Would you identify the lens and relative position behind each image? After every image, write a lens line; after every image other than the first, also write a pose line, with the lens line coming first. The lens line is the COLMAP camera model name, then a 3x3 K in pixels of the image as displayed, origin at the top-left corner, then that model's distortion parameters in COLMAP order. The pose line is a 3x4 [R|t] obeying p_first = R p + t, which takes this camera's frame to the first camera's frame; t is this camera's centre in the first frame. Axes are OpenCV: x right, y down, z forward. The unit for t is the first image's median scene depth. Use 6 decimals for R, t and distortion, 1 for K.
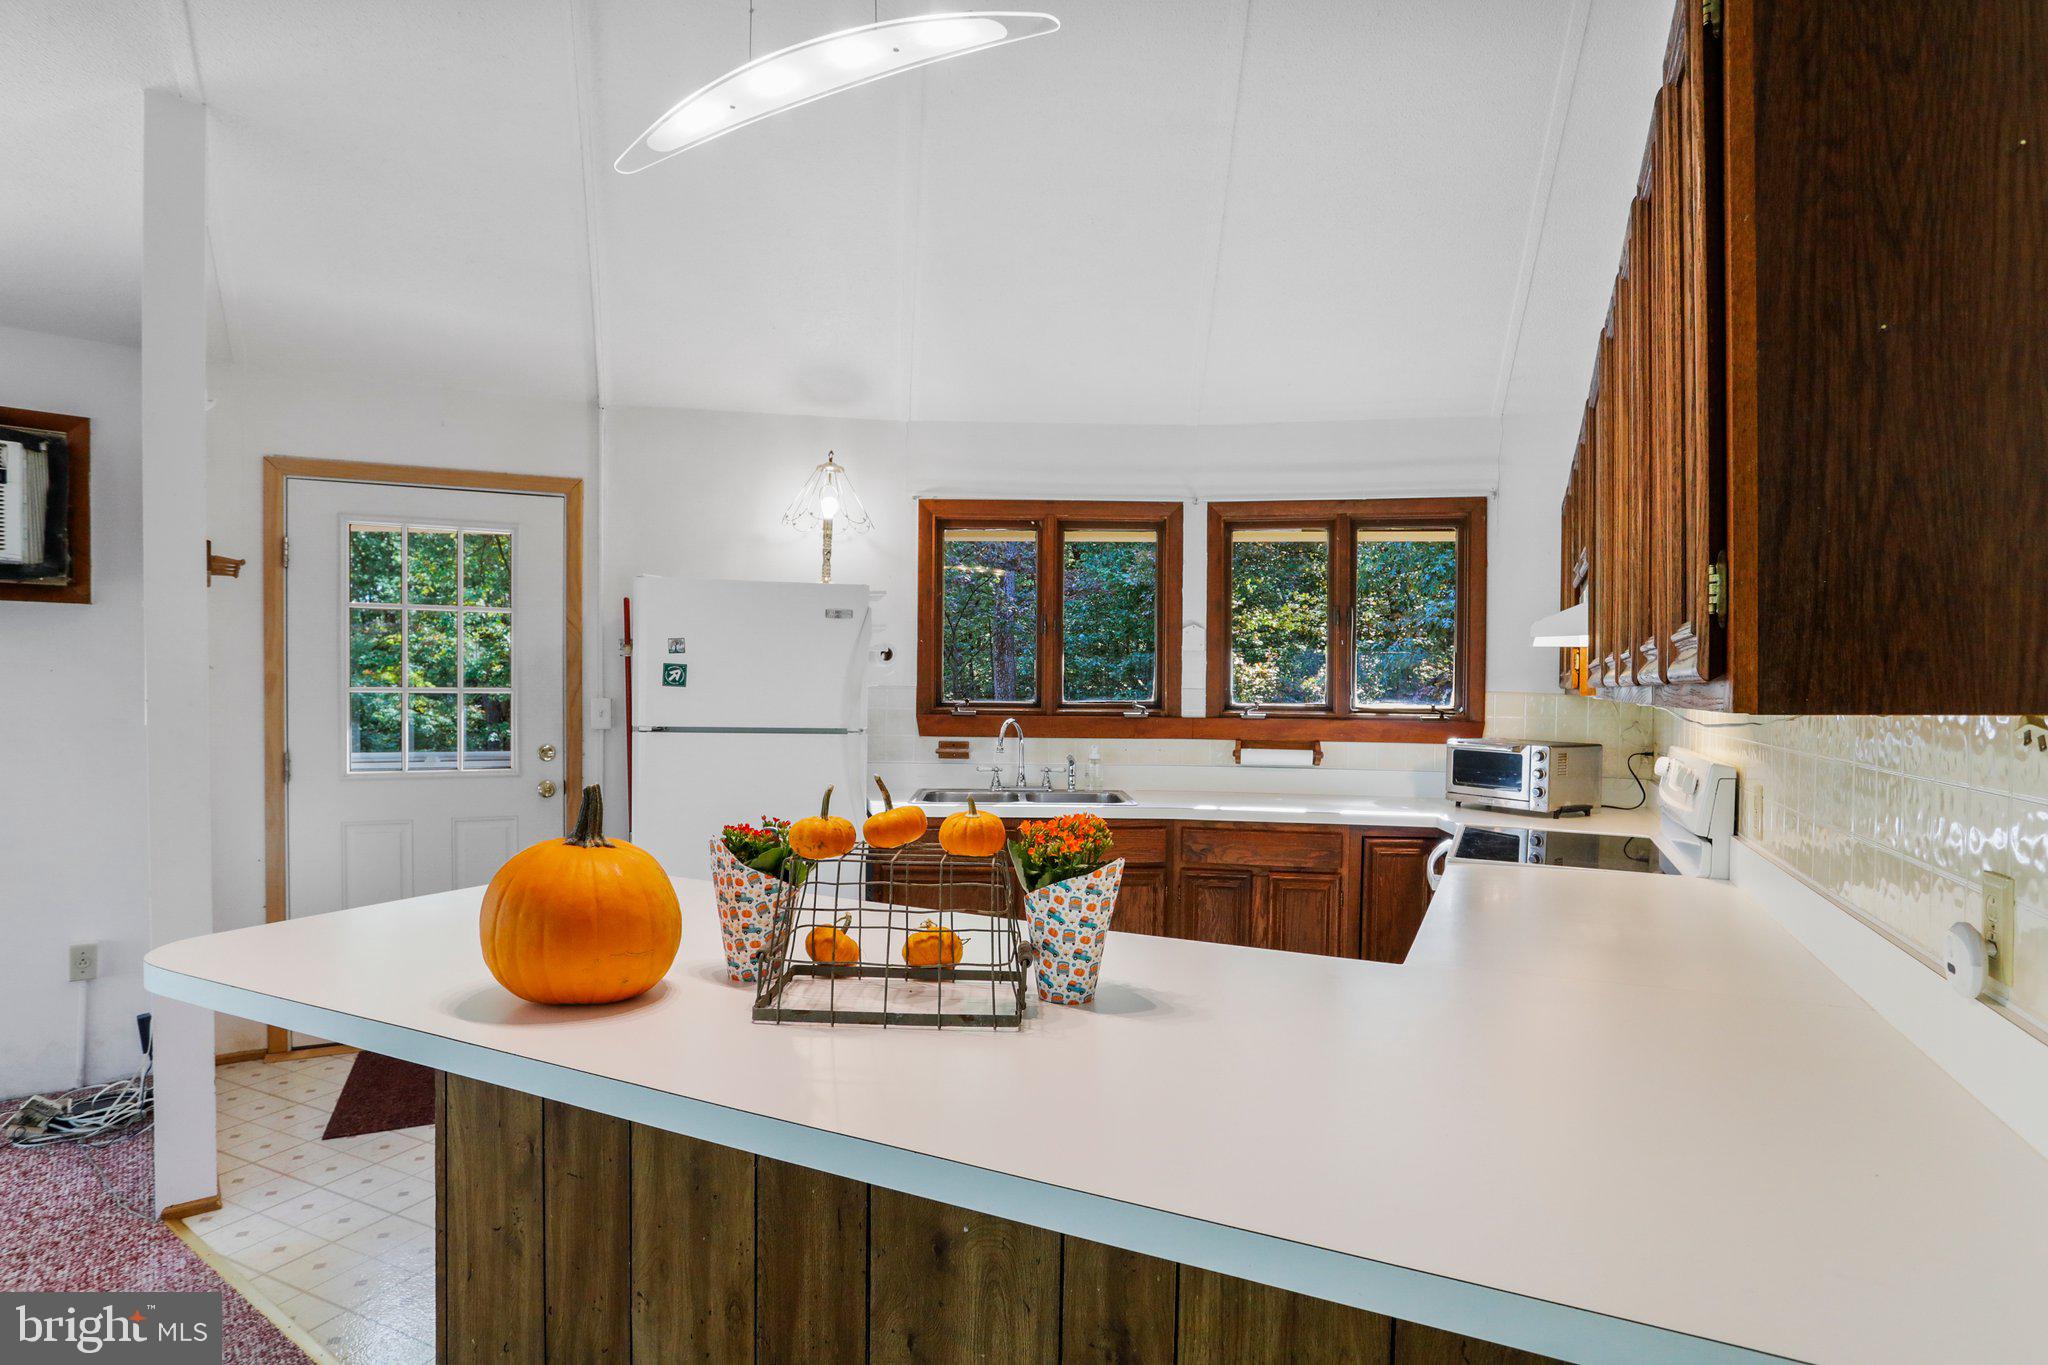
lens RADIAL K [[1074.8, 0, 1016.9], [0, 1074.8, 714.7], [0, 0, 1]] dist [-0.056363, 0.000088]
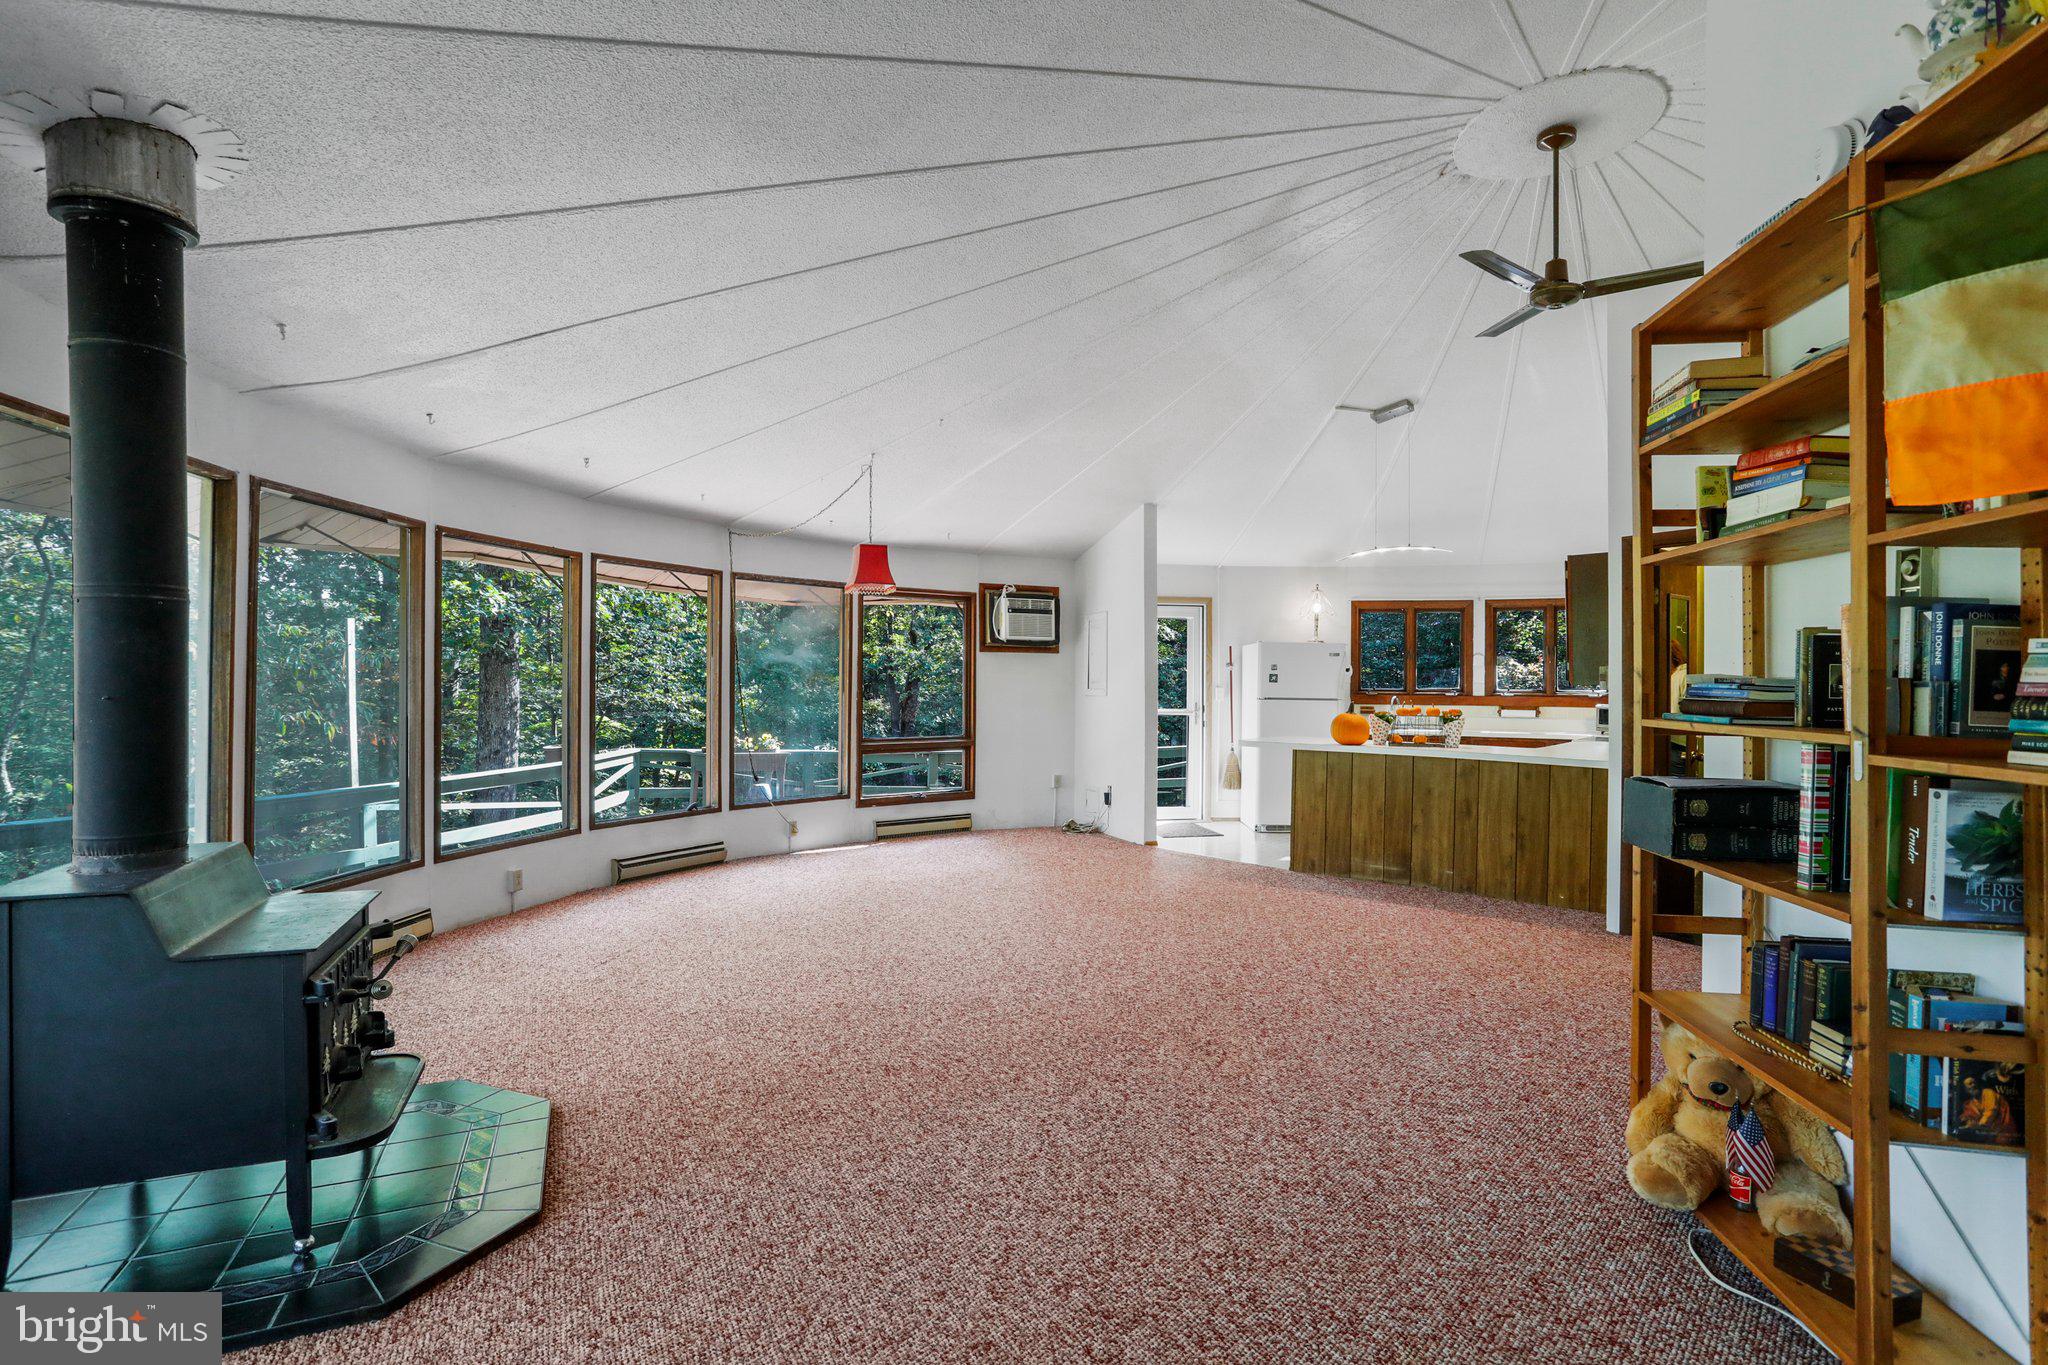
lens RADIAL K [[1000.2, 0, 1024.0], [0, 1000.2, 682.5], [0, 0, 1]] dist [-0.076328, 0.051081]
pose [[0.964151, -0.002971, -0.265338, -0.209642], [-0.003771, 0.999683, -0.024896, 0.030168], [0.265328, 0.025004, 0.963834, -1.267779]]
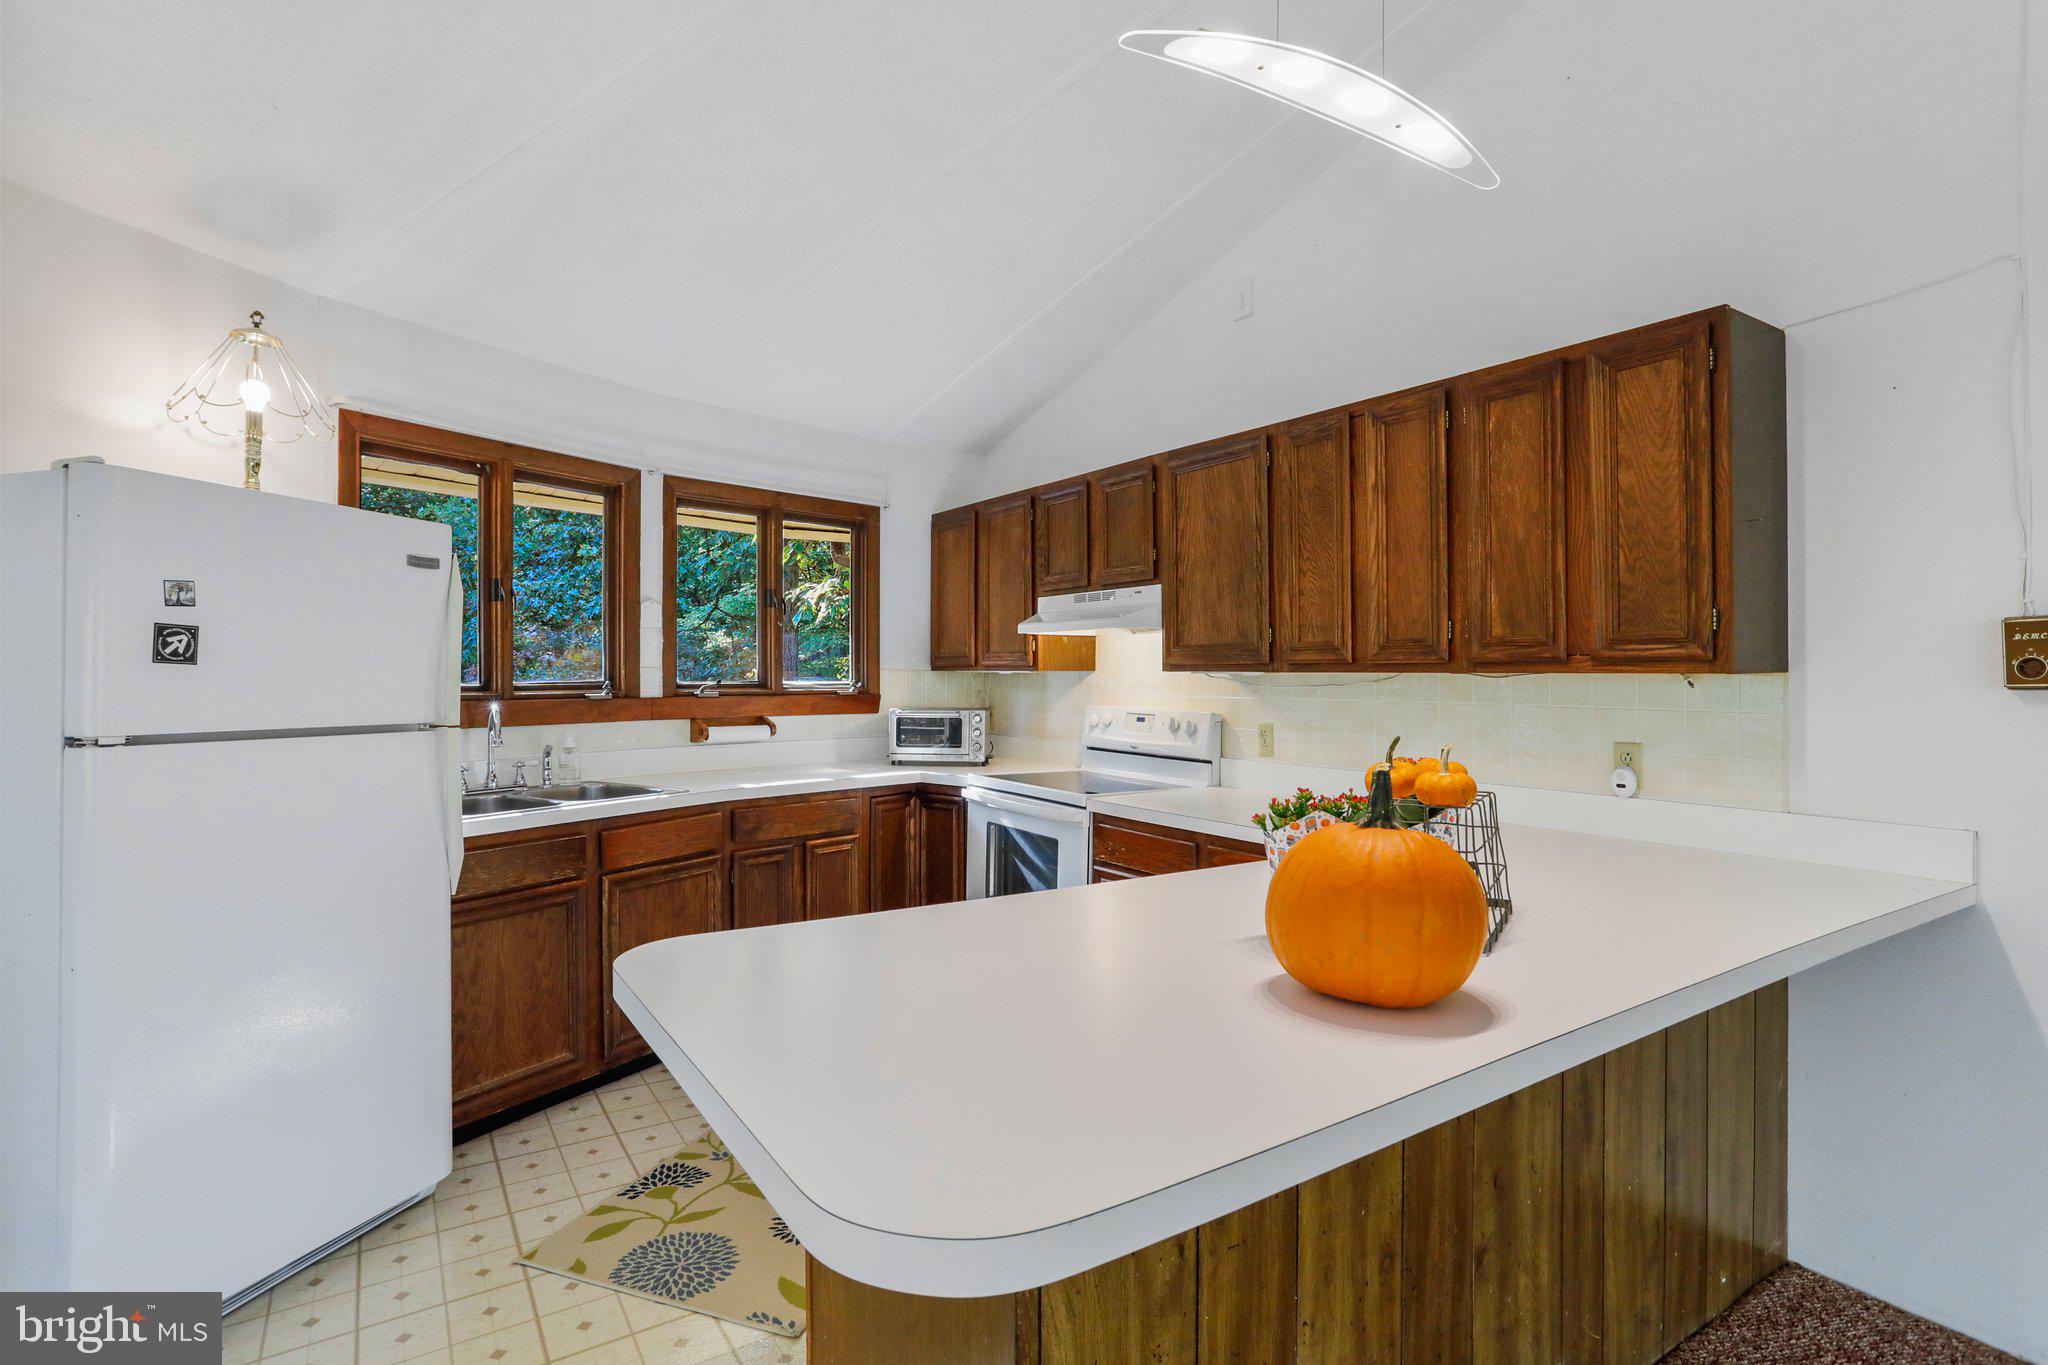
lens RADIAL K [[1000.2, 0, 1024.0], [0, 1000.2, 682.5], [0, 0, 1]] dist [-0.076328, 0.051081]
pose [[0.518785, -0.014329, 0.854784, -0.427880], [0.023189, 0.999728, 0.002685, -0.005600], [-0.854590, 0.018428, 0.518976, 0.268426]]
